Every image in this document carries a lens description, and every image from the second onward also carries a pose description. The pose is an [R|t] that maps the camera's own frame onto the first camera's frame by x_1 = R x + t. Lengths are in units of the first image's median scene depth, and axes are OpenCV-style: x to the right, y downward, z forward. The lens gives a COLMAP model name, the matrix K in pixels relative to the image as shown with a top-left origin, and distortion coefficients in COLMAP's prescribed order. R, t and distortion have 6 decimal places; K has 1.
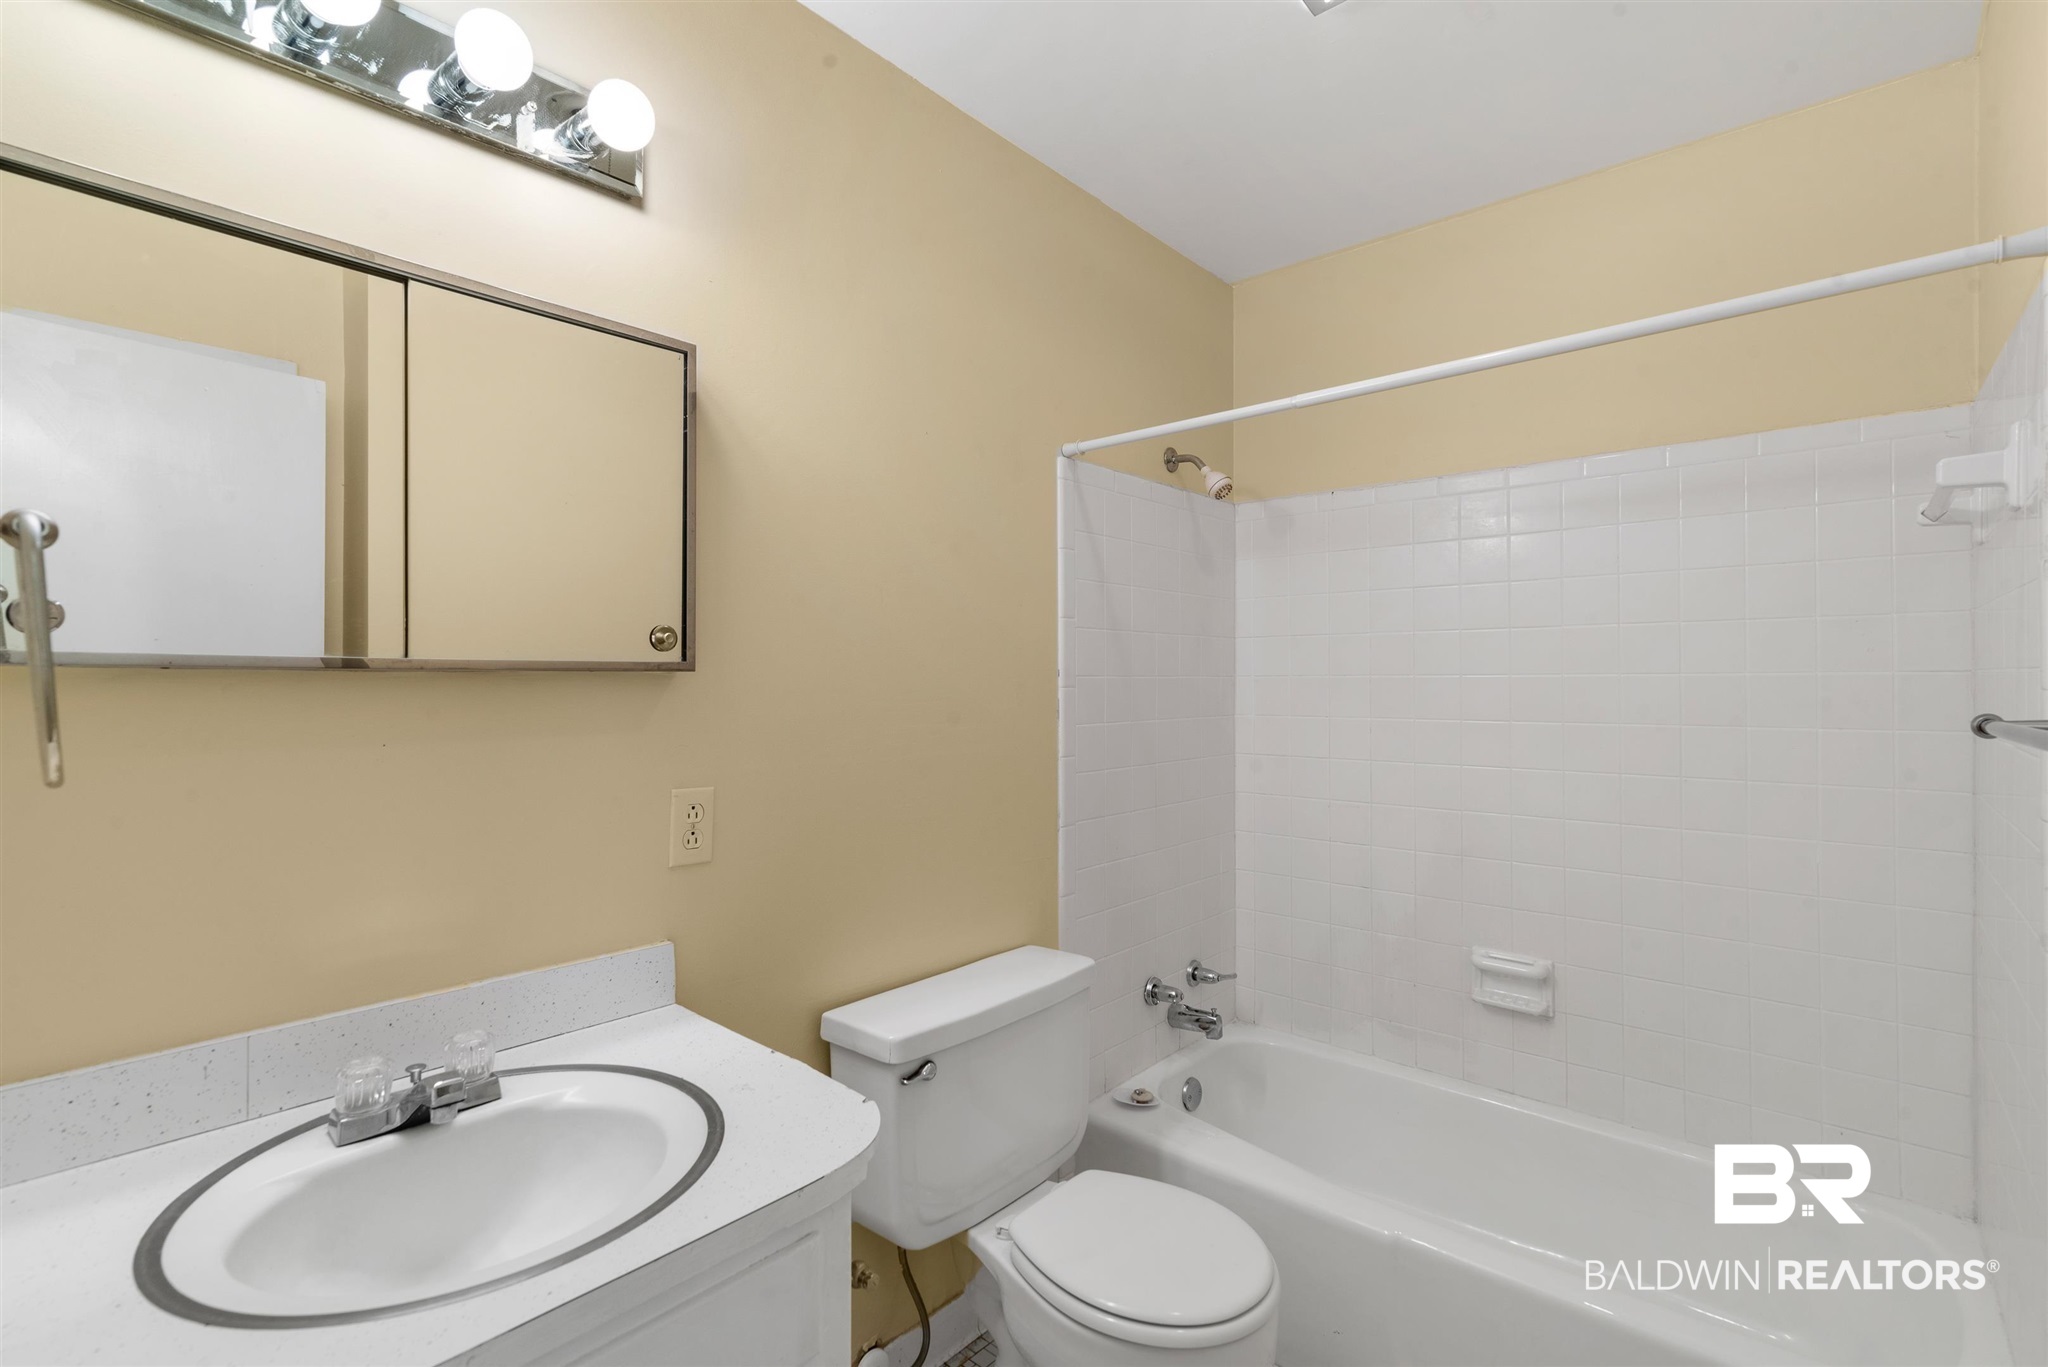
lens RADIAL K [[948.6, 0, 1021.1], [0, 948.6, 681.3], [0, 0, 1]] dist [0.013838, -0.001191]
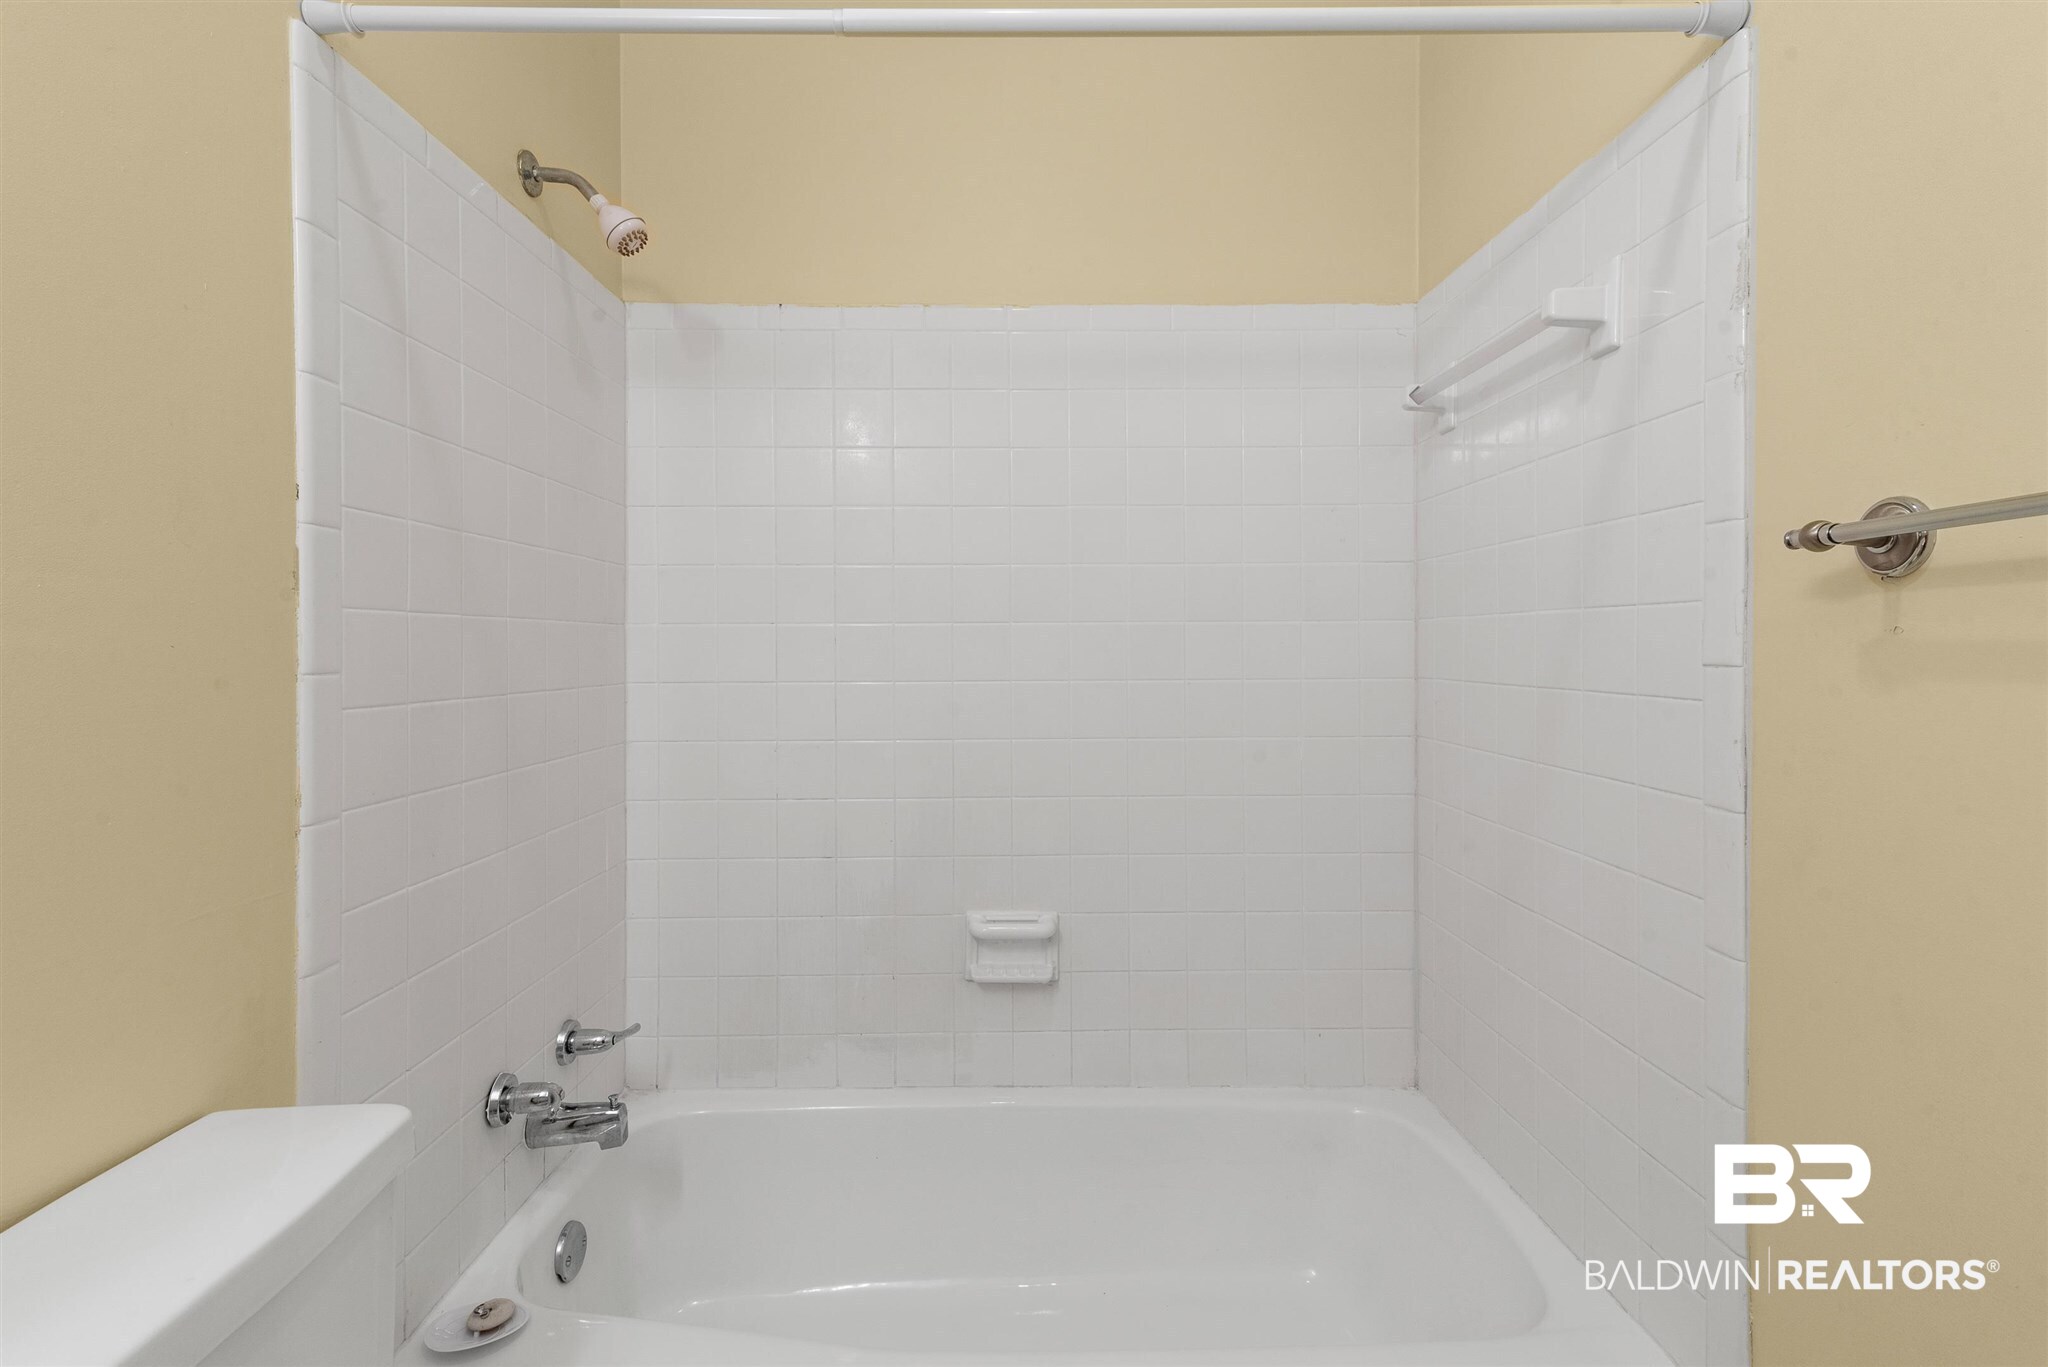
lens RADIAL K [[948.6, 0, 1039.0], [0, 948.6, 647.1], [0, 0, 1]] dist [0.013838, -0.001191]
pose [[0.739461, 0.000014, 0.673199, -0.005708], [0.001982, 0.999996, -0.002198, 0.061690], [-0.673196, 0.002960, 0.739458, 0.375395]]
